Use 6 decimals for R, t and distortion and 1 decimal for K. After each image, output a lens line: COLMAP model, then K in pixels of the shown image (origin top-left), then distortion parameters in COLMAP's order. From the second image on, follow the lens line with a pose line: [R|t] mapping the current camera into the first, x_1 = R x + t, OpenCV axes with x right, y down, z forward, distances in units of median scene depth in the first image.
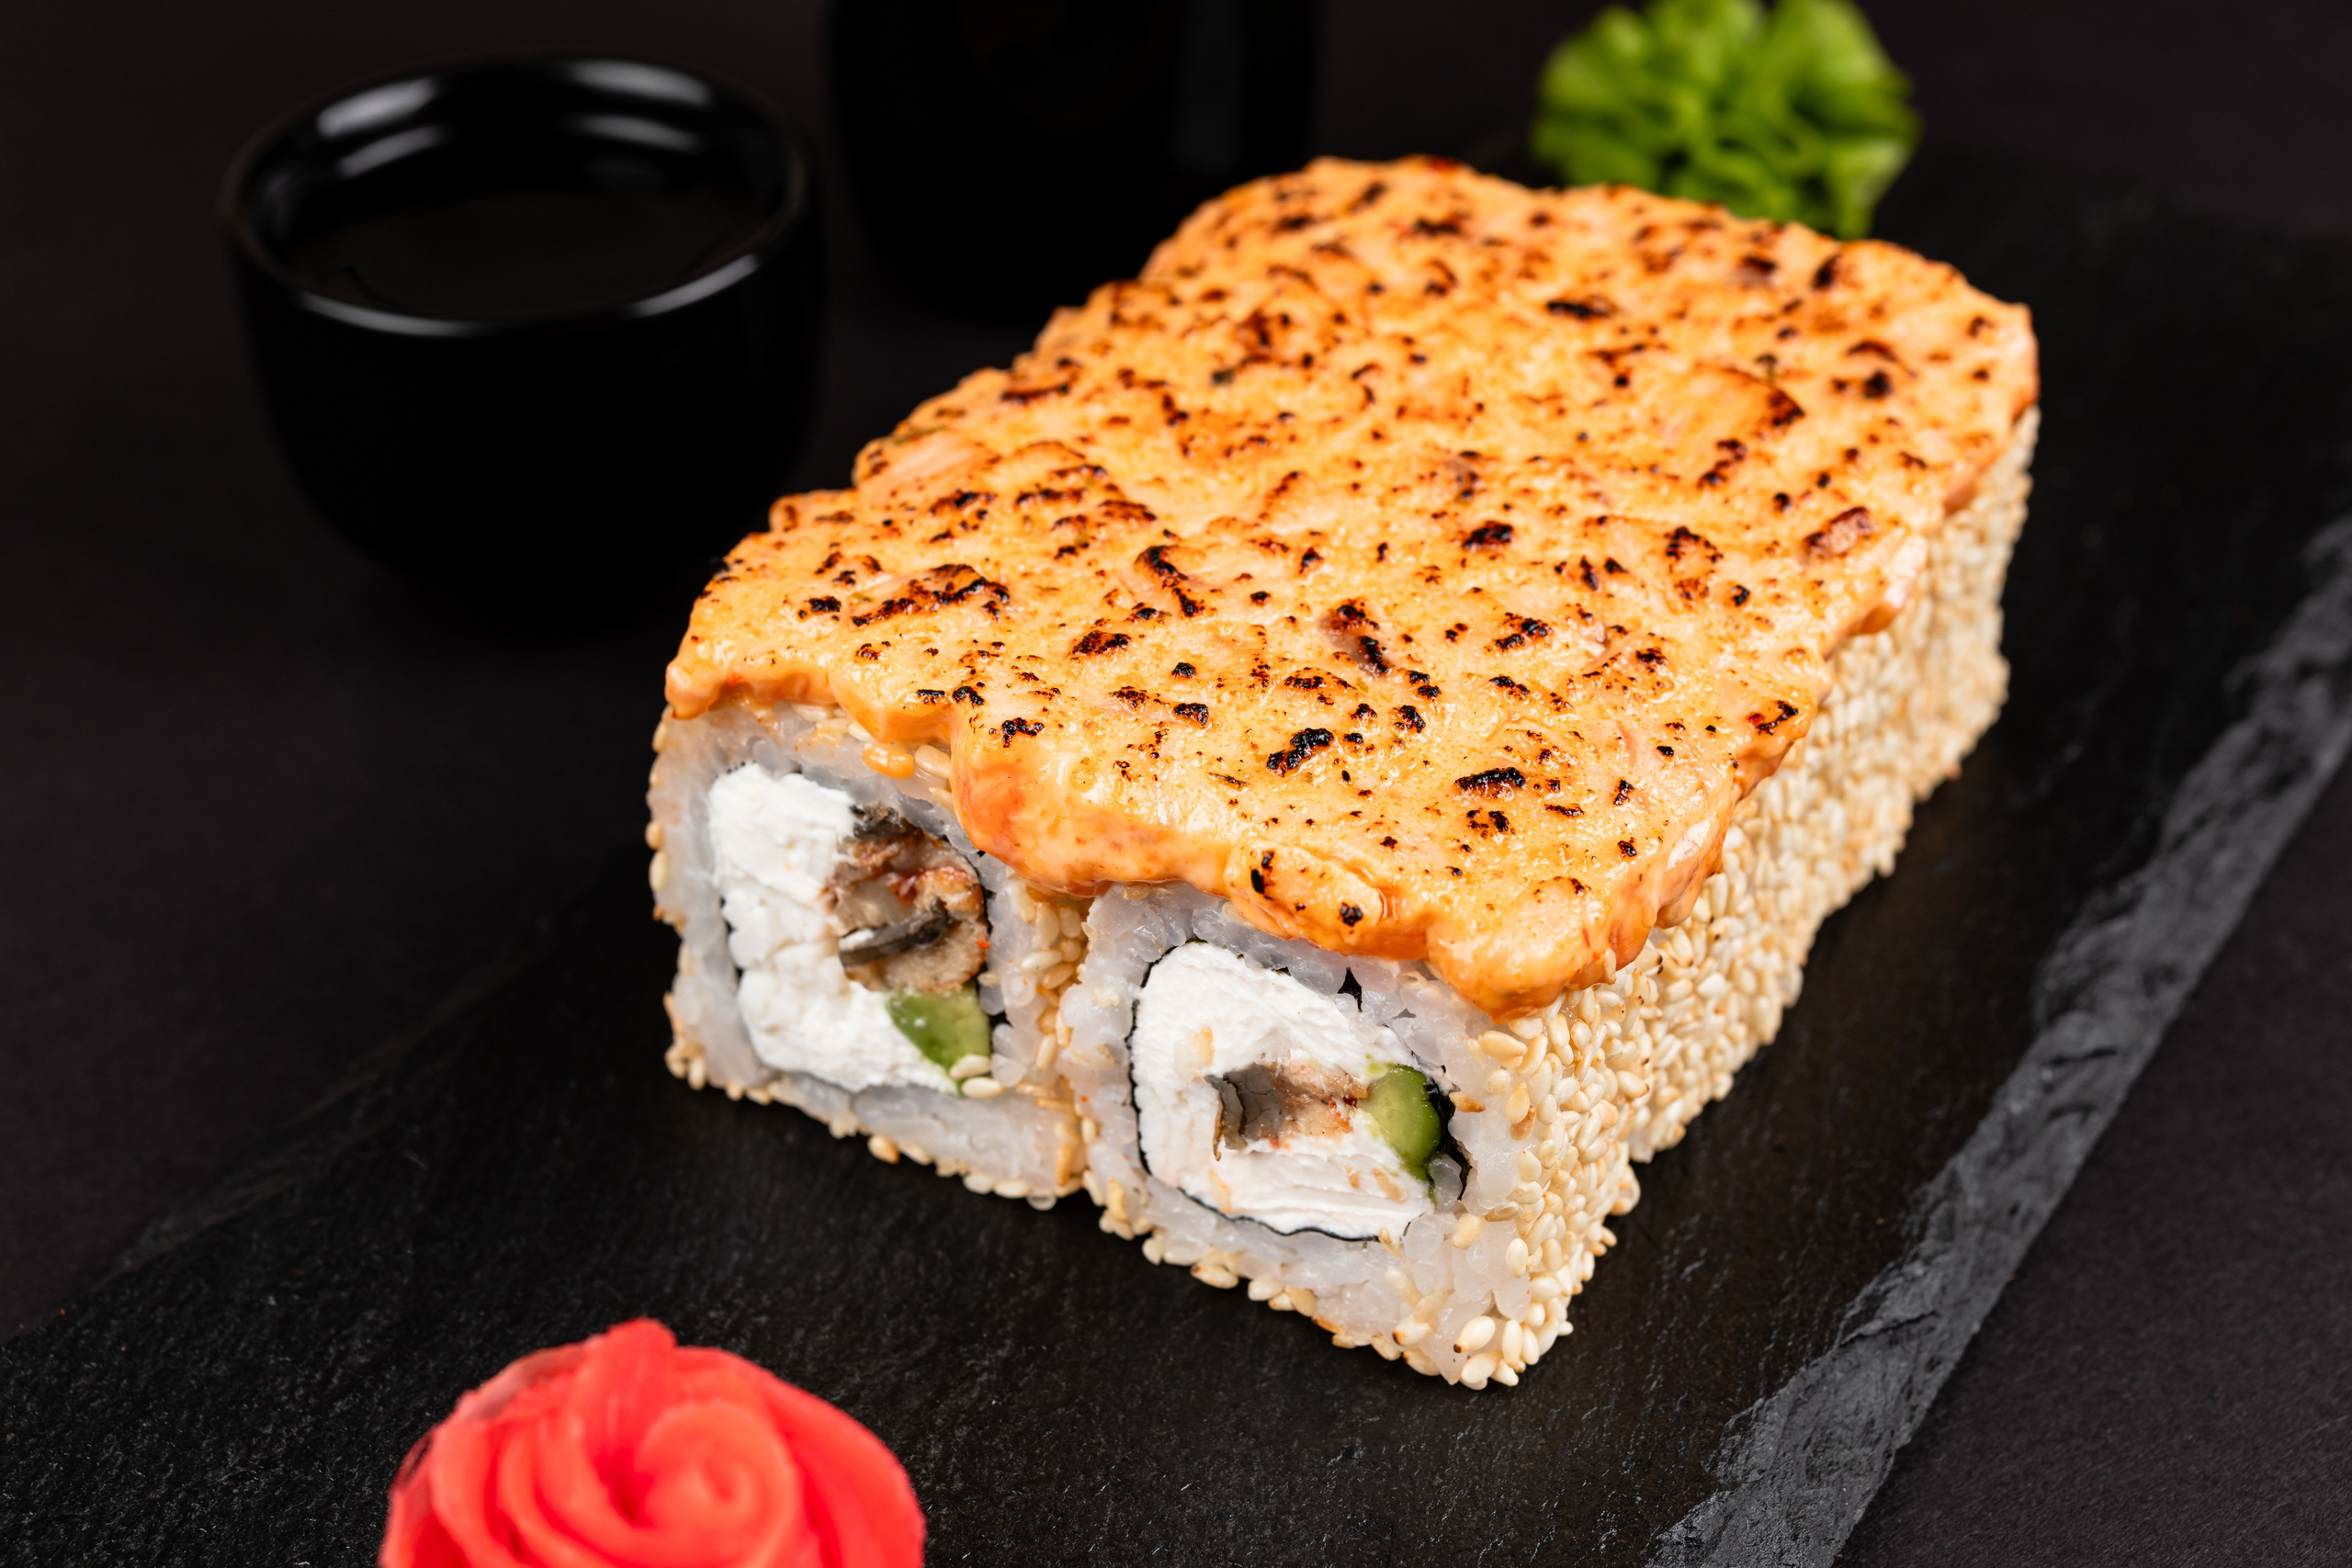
lens RADIAL K [[3542.3, 0, 1172.9], [0, 3542.3, 780.2], [0, 0, 1]] dist [0.186215, -0.216301]
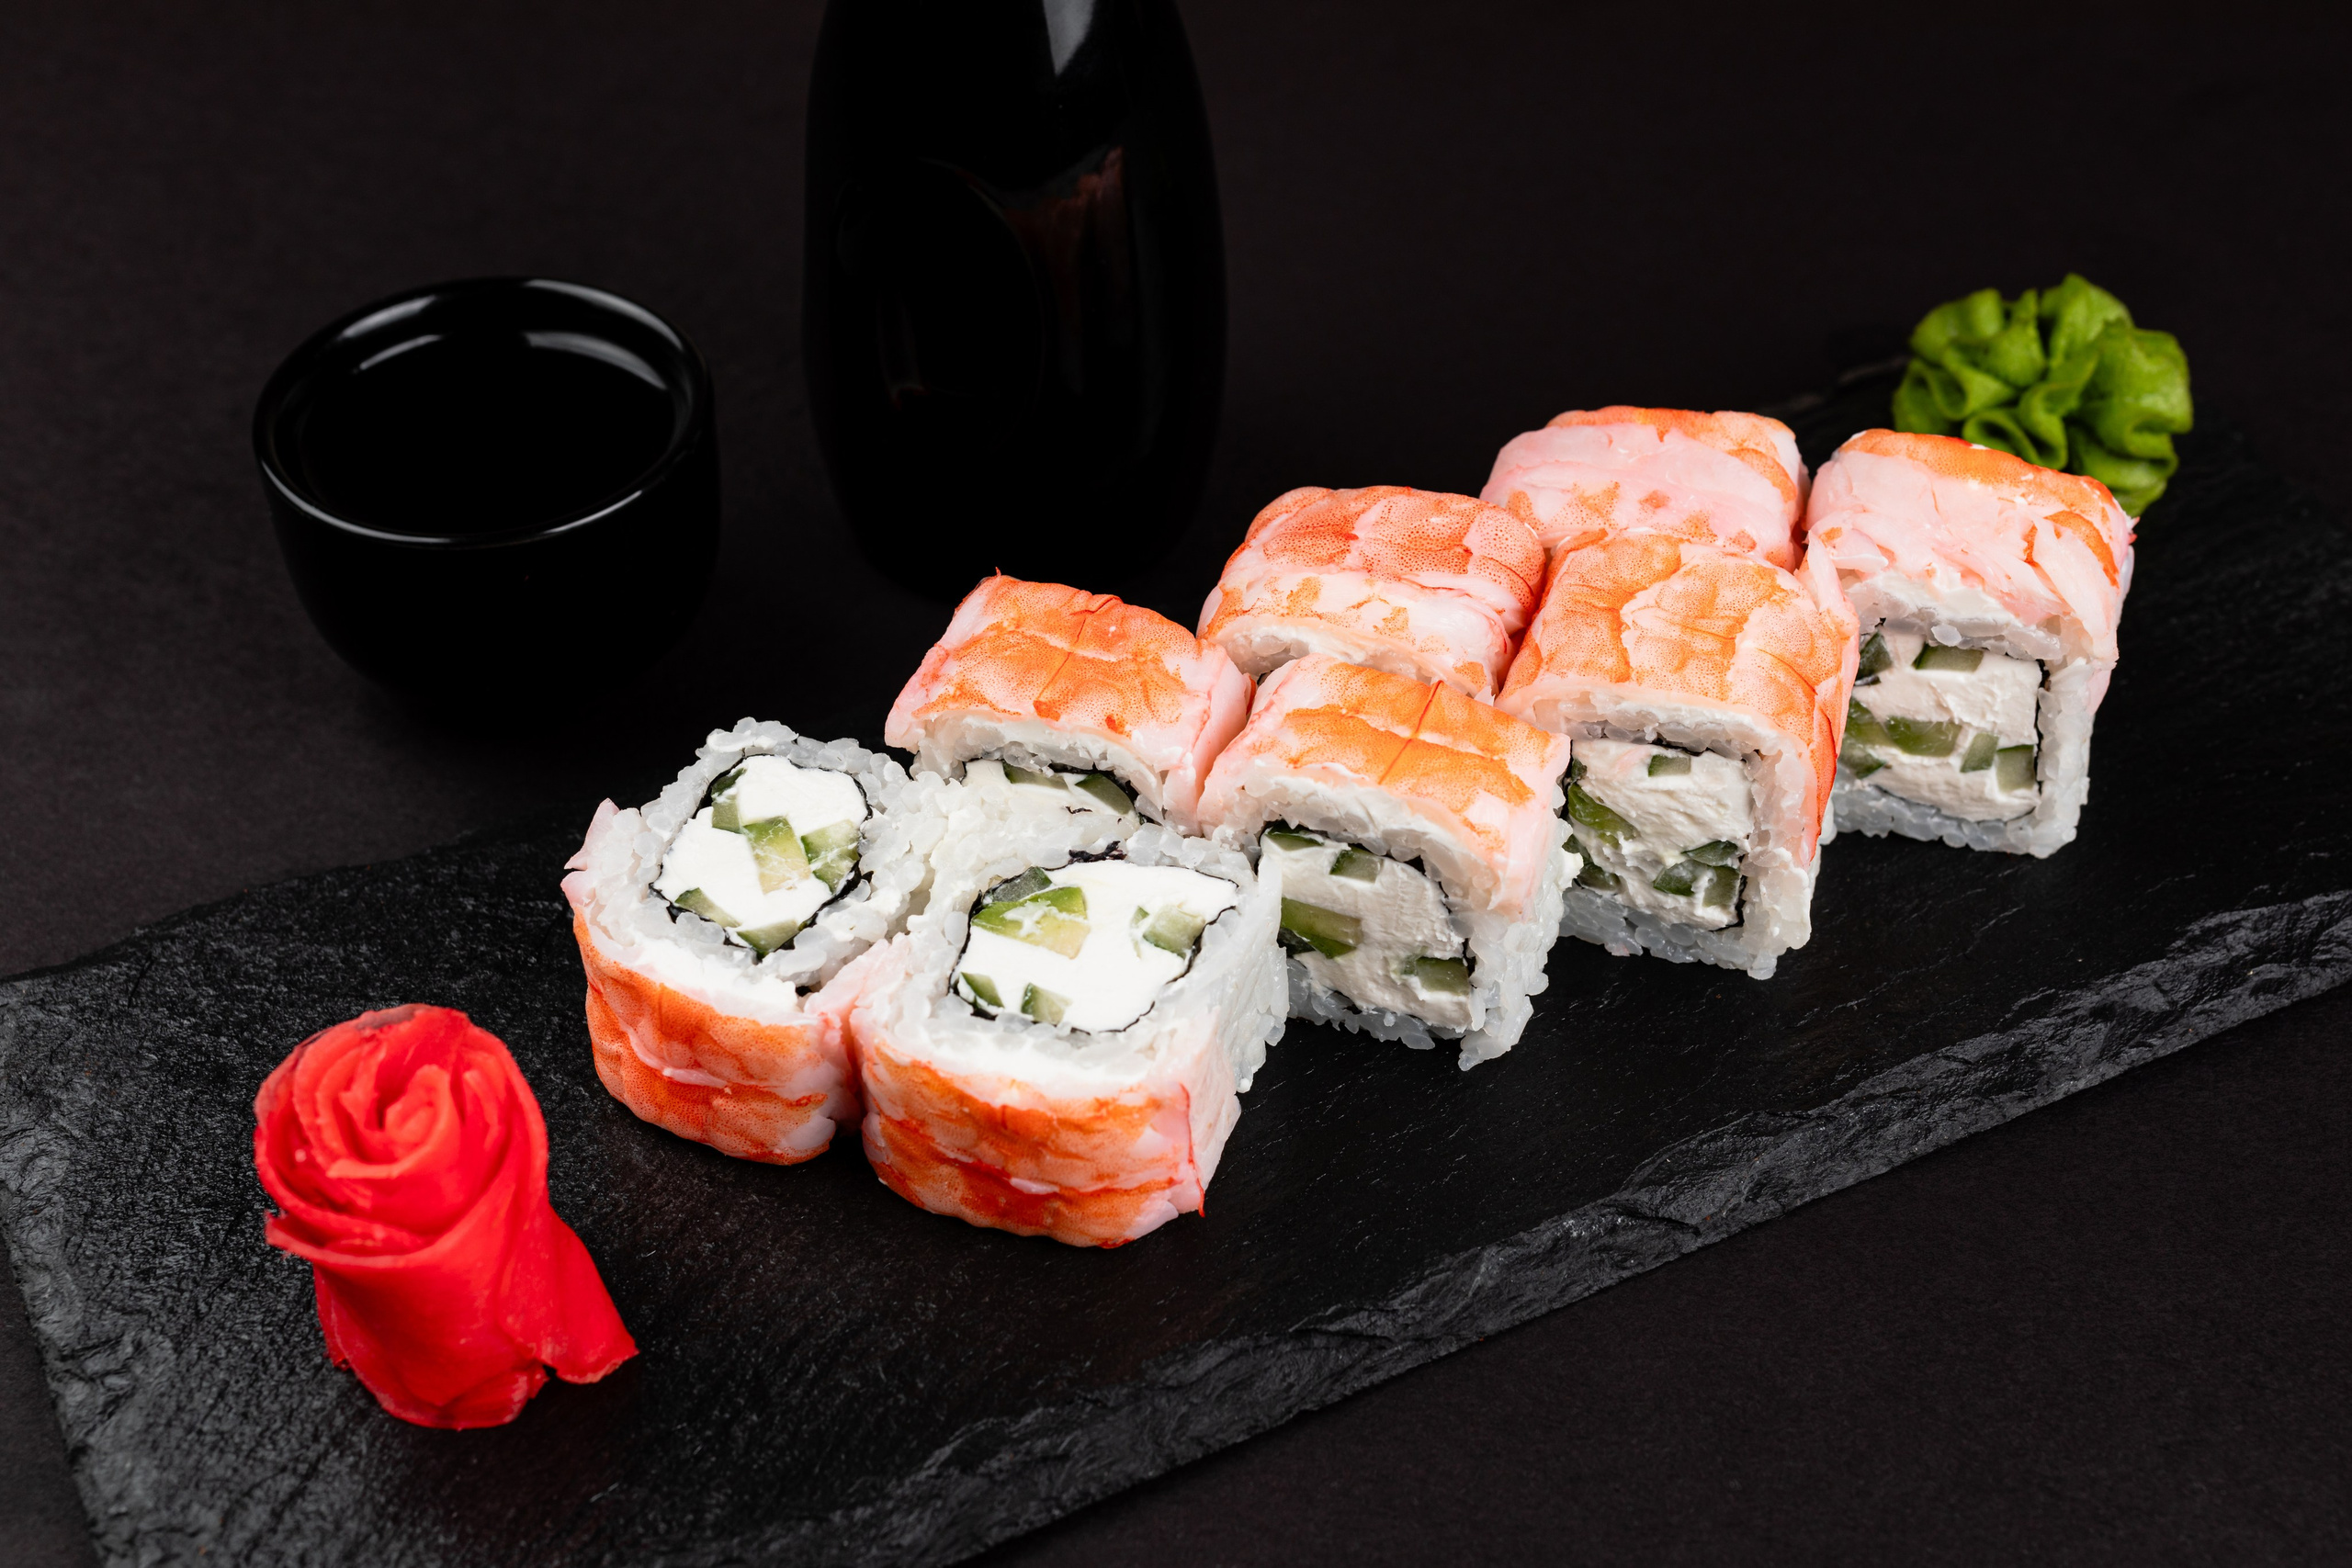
lens RADIAL K [[3374.6, 0, 1170.6], [0, 3374.6, 782.4], [0, 0, 1]] dist [0.155719, -0.071467]
pose [[0.856293, 0.347197, -0.382382, 0.583589], [-0.301537, 0.937135, 0.175651, -0.270947], [0.419329, -0.035106, 0.907155, -0.249033]]
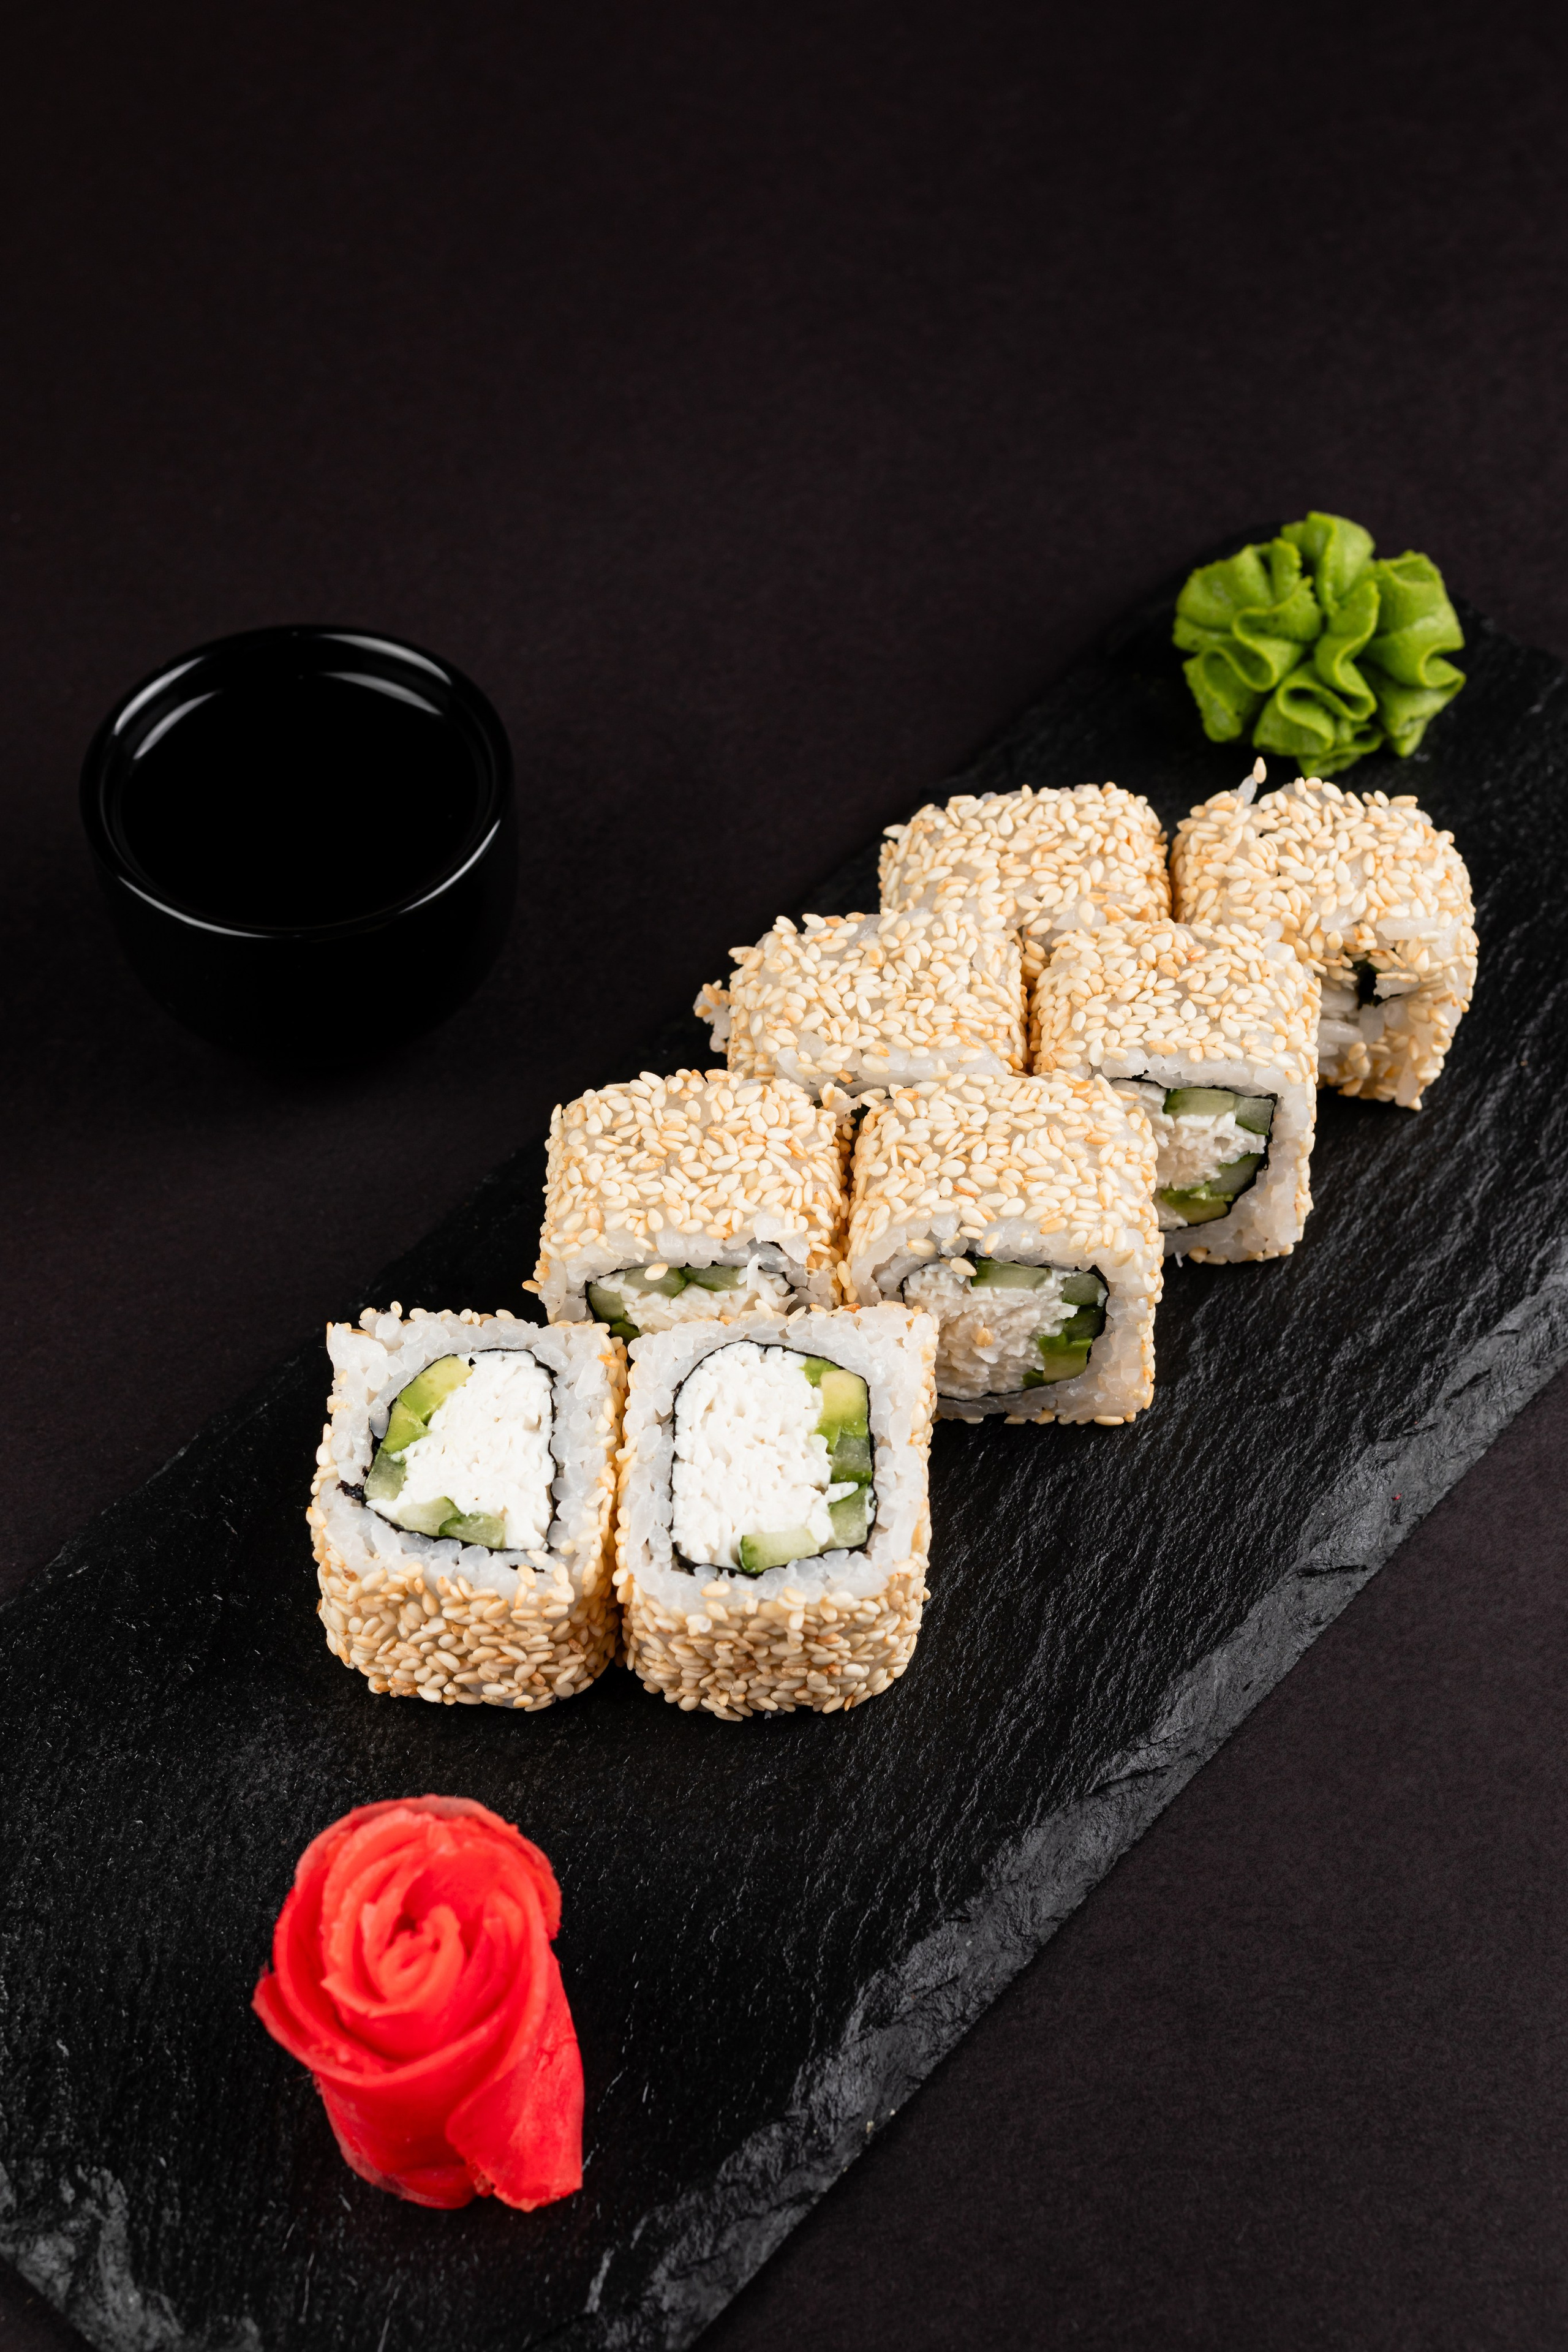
lens RADIAL K [[3677.6, 0, 801.8], [0, 3677.6, 1237.9], [0, 0, 1]] dist [0.136701, 0.080583]
pose [[0.988792, 0.119682, -0.089257, 0.173720], [-0.088180, 0.950568, 0.297732, -0.543988], [0.120478, -0.286524, 0.950468, -0.493169]]
